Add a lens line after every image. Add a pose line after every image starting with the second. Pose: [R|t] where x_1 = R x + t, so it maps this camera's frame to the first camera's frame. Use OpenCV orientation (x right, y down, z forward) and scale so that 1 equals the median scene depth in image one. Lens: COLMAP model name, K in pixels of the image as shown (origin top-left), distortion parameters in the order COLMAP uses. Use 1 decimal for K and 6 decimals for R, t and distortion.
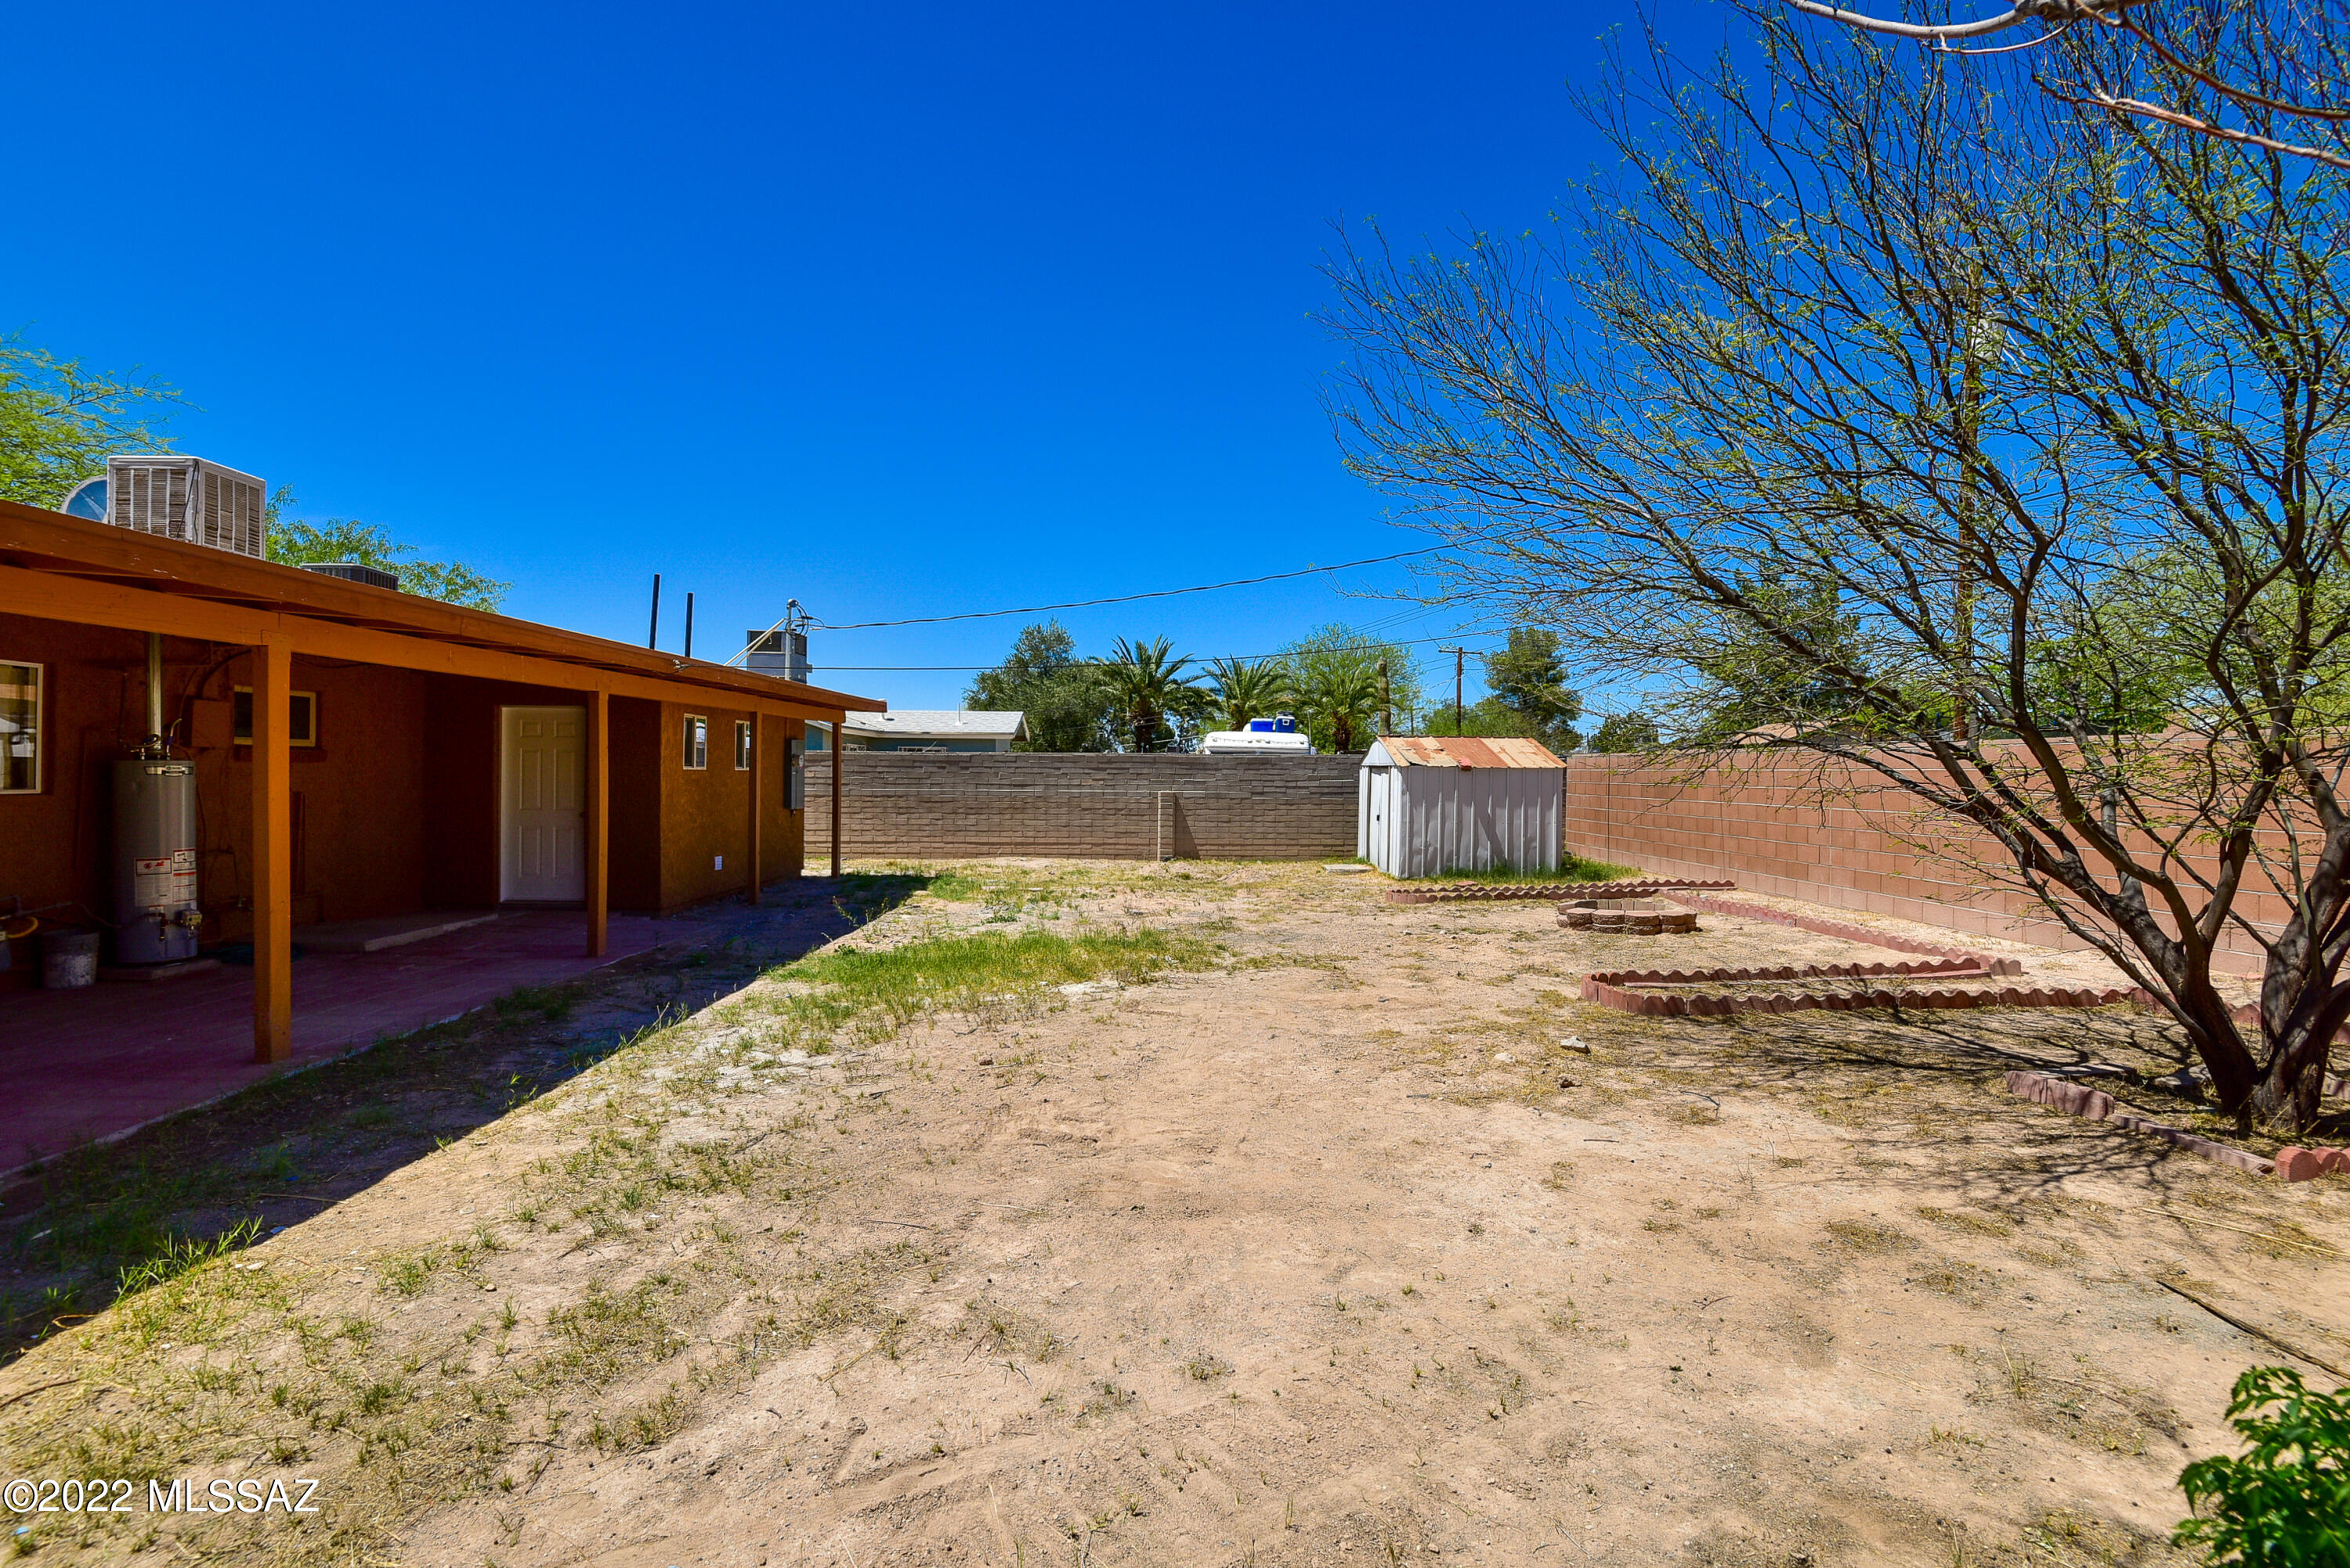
lens RADIAL K [[1086.7, 0, 1169.5], [0, 1086.7, 789.9], [0, 0, 1]] dist [-0.009757, -0.007322]
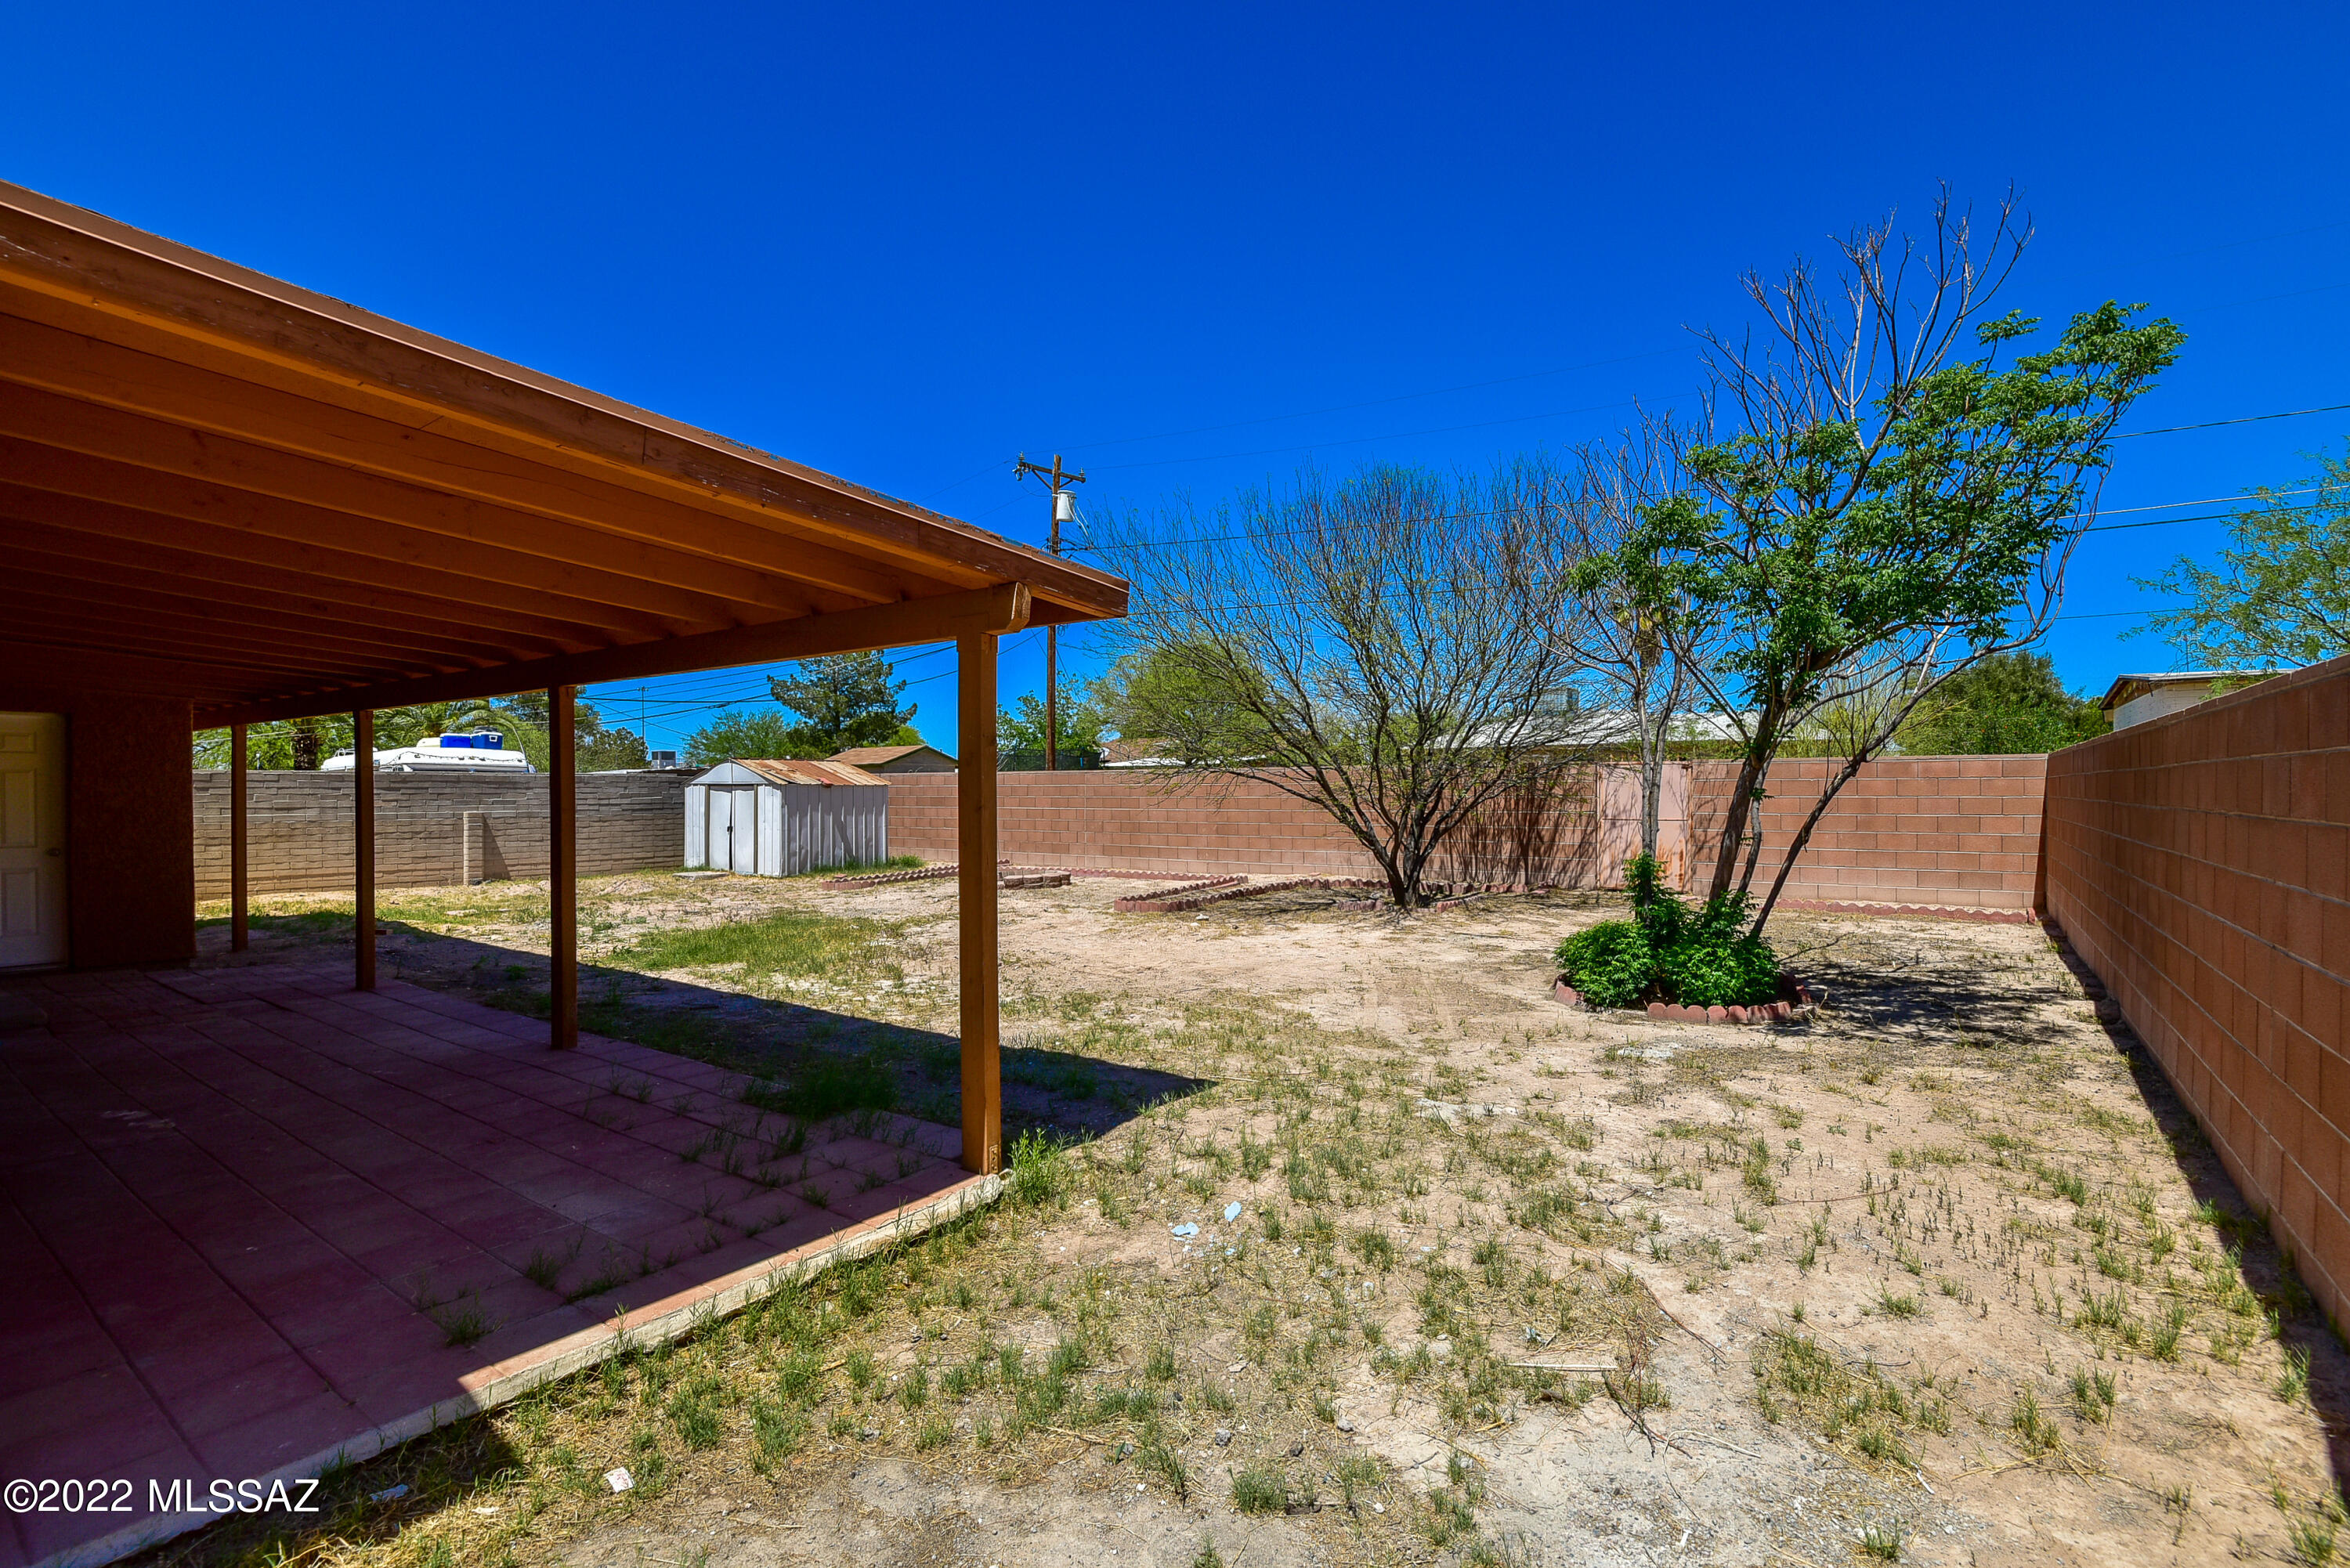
lens RADIAL K [[1075.5, 0, 1172.8], [0, 1075.5, 795.4], [0, 0, 1]] dist [-0.003925, -0.012376]
pose [[0.612413, -0.013500, 0.790423, -0.465820], [0.021087, 0.999777, 0.000738, -0.001049], [-0.790257, 0.016216, 0.612561, -0.082817]]
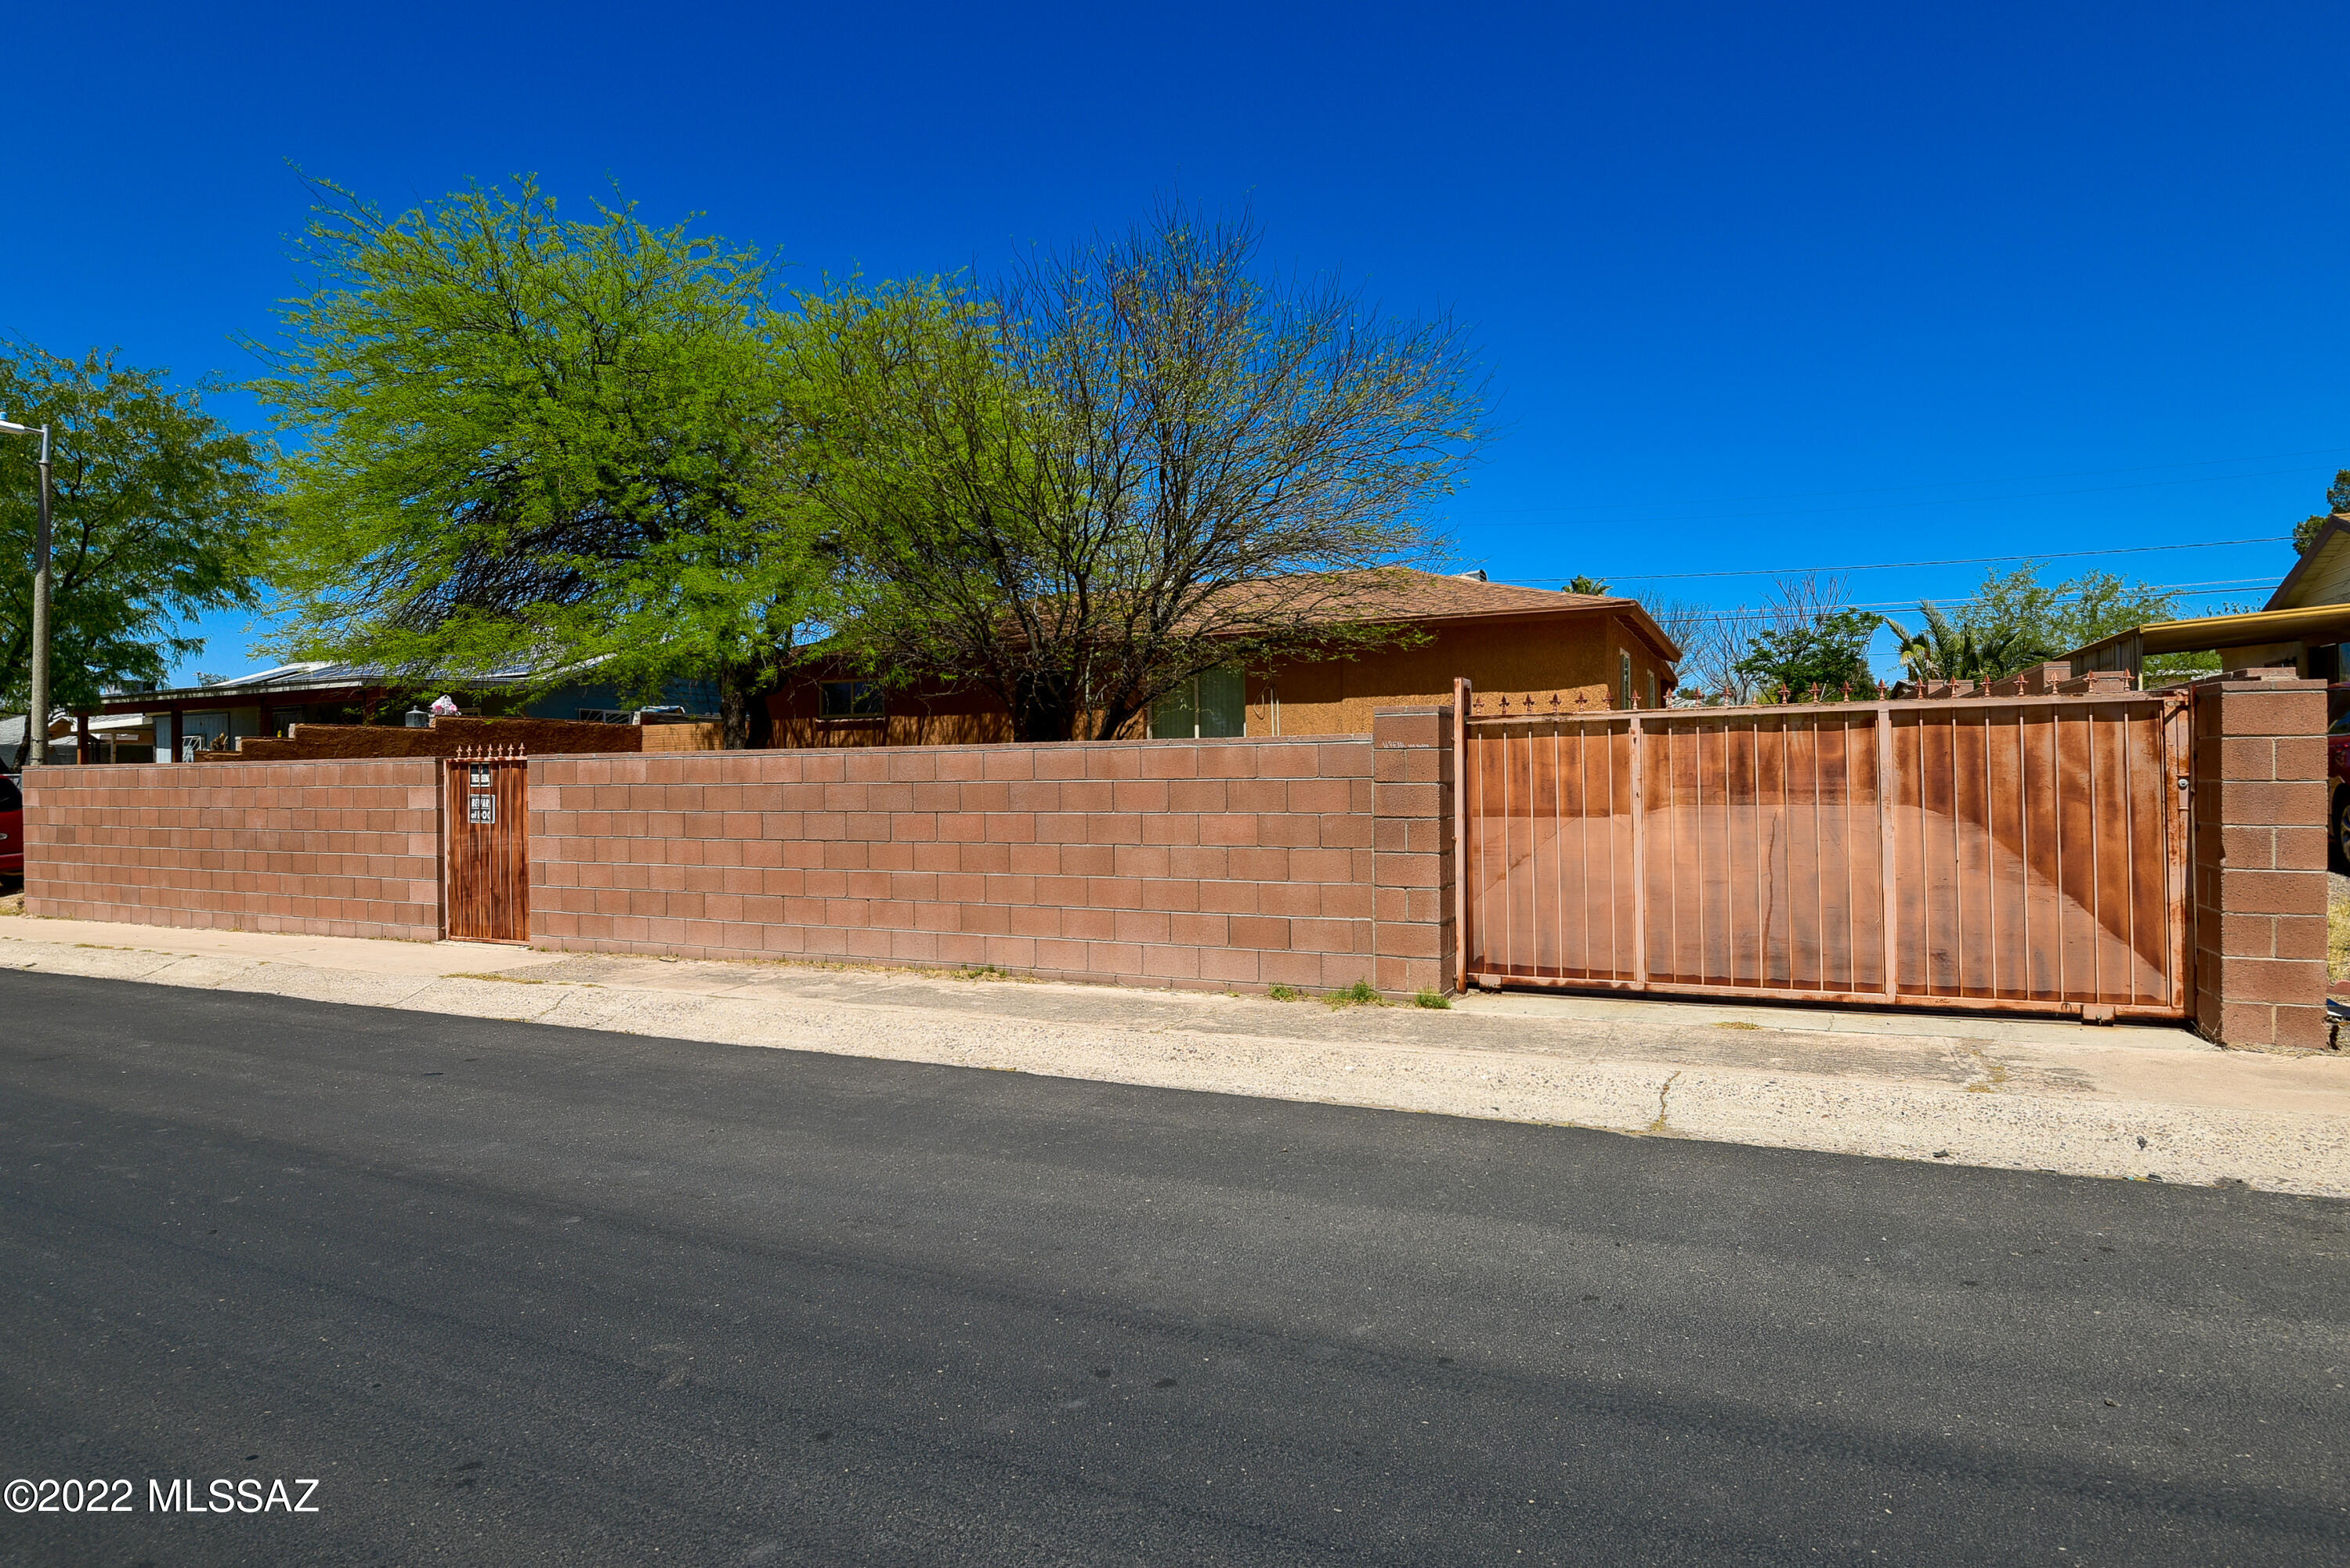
lens RADIAL K [[1268.9, 0, 1175.0], [0, 1268.9, 784.0], [0, 0, 1]] dist [-0.017279, -0.000039]
pose [[0.459131, -0.018248, 0.888181, -1.944056], [0.027179, 0.999610, 0.006488, 0.045856], [-0.887953, 0.021161, 0.459448, -0.061200]]
